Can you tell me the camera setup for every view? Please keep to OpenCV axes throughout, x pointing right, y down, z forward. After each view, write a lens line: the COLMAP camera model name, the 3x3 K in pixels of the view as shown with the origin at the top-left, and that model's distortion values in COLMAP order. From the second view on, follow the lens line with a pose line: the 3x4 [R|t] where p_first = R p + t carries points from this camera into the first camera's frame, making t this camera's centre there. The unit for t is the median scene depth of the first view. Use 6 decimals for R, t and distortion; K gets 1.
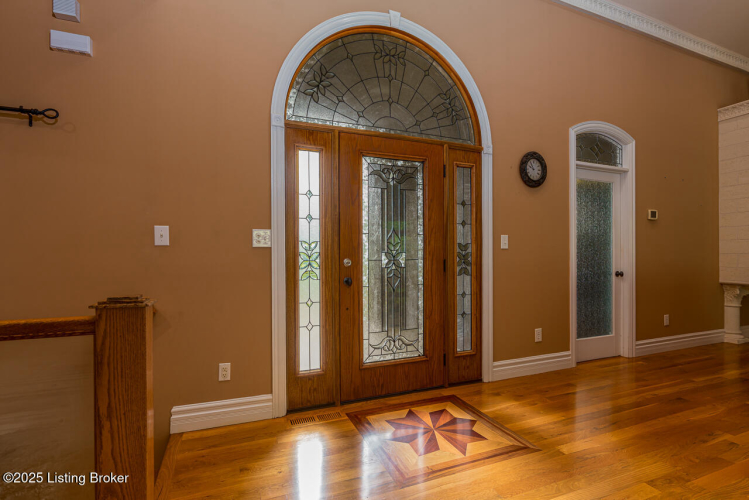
lens RADIAL K [[338.2, 0, 376.1], [0, 338.2, 253.4], [0, 0, 1]] dist [-0.009330, 0.004216]
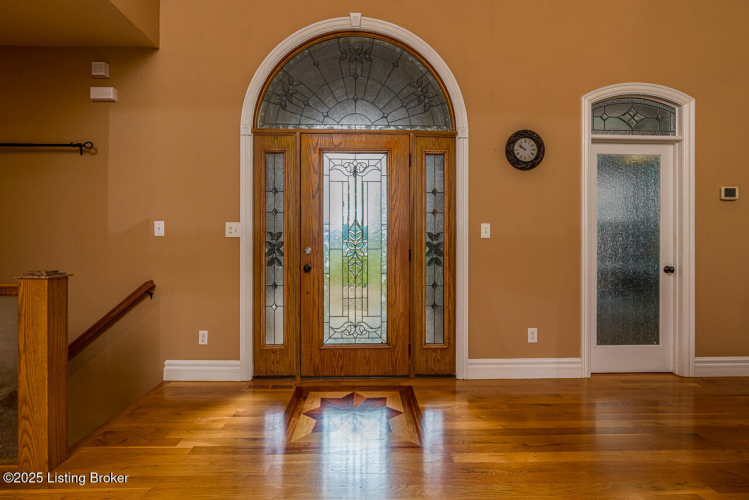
lens RADIAL K [[338.2, 0, 405.4], [0, 338.2, 240.3], [0, 0, 1]] dist [-0.009330, 0.004216]
pose [[0.943605, 0.001945, -0.331067, 0.538311], [-0.003326, 0.999988, -0.003606, -0.004193], [0.331056, 0.004504, 0.943600, 0.059098]]
